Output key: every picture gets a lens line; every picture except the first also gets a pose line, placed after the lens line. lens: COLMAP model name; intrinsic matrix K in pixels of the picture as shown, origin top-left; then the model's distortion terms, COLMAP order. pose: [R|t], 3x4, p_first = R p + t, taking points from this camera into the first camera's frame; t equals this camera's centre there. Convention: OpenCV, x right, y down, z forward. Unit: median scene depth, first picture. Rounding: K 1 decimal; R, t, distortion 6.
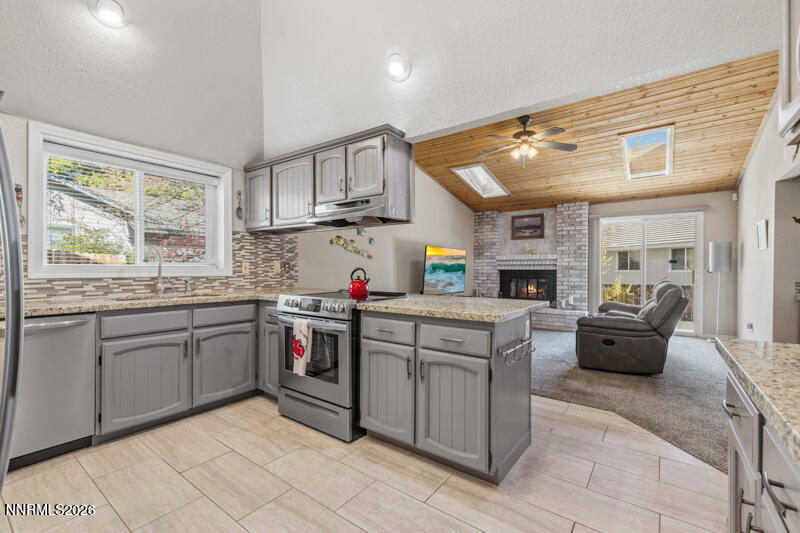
lens RADIAL K [[352.2, 0, 396.0], [0, 352.2, 273.9], [0, 0, 1]] dist [0.005131, -0.001492]
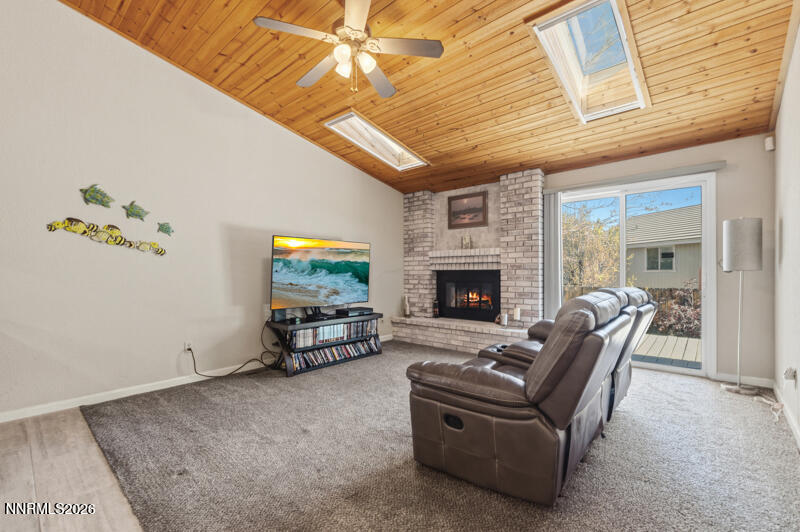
lens RADIAL K [[352.2, 0, 395.6], [0, 352.2, 275.5], [0, 0, 1]] dist [0.005131, -0.001492]
pose [[0.995776, -0.005793, -0.091631, 0.322240], [0.005718, 0.999983, -0.001079, -0.000621], [0.091636, 0.000550, 0.995792, 0.293883]]
